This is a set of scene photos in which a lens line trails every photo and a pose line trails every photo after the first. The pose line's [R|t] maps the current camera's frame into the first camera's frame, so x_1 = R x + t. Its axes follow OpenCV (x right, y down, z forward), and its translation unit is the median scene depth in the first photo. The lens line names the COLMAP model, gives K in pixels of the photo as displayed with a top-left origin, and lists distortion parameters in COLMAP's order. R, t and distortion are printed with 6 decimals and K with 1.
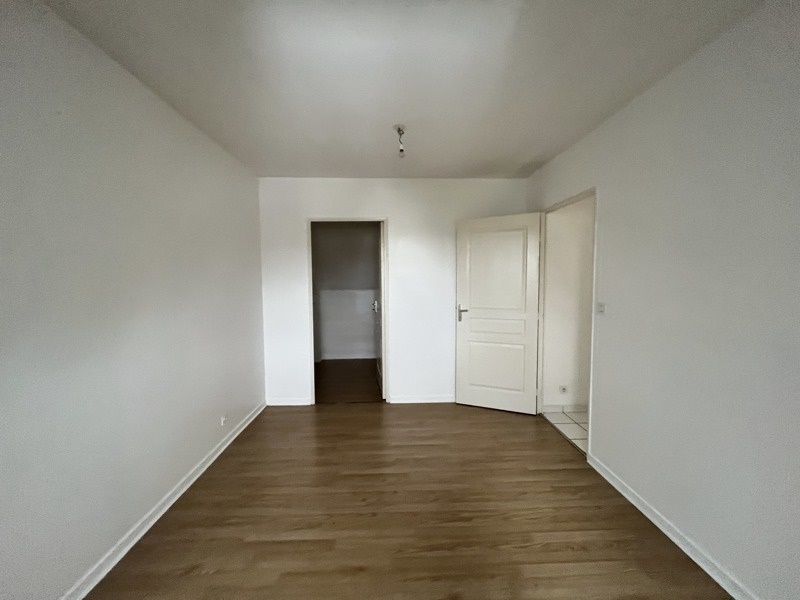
lens RADIAL K [[323.9, 0, 400.0], [0, 323.9, 300.0], [0, 0, 1]] dist [-0.001258, -0.000130]
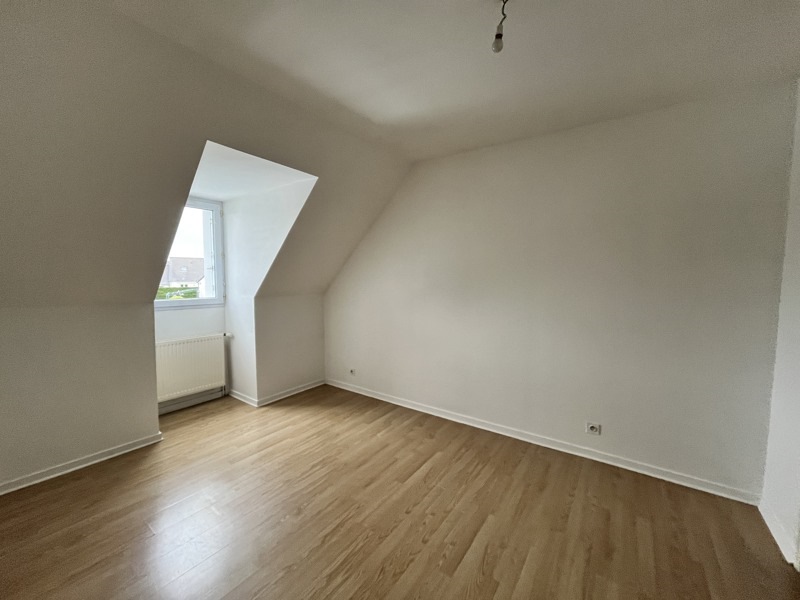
lens RADIAL K [[323.9, 0, 400.0], [0, 323.9, 300.0], [0, 0, 1]] dist [-0.001258, -0.000130]
pose [[-0.601708, 0.059869, -0.796469, 0.736124], [-0.053128, 0.991978, 0.114702, -0.100119], [0.796948, 0.111331, -0.593700, 1.604734]]
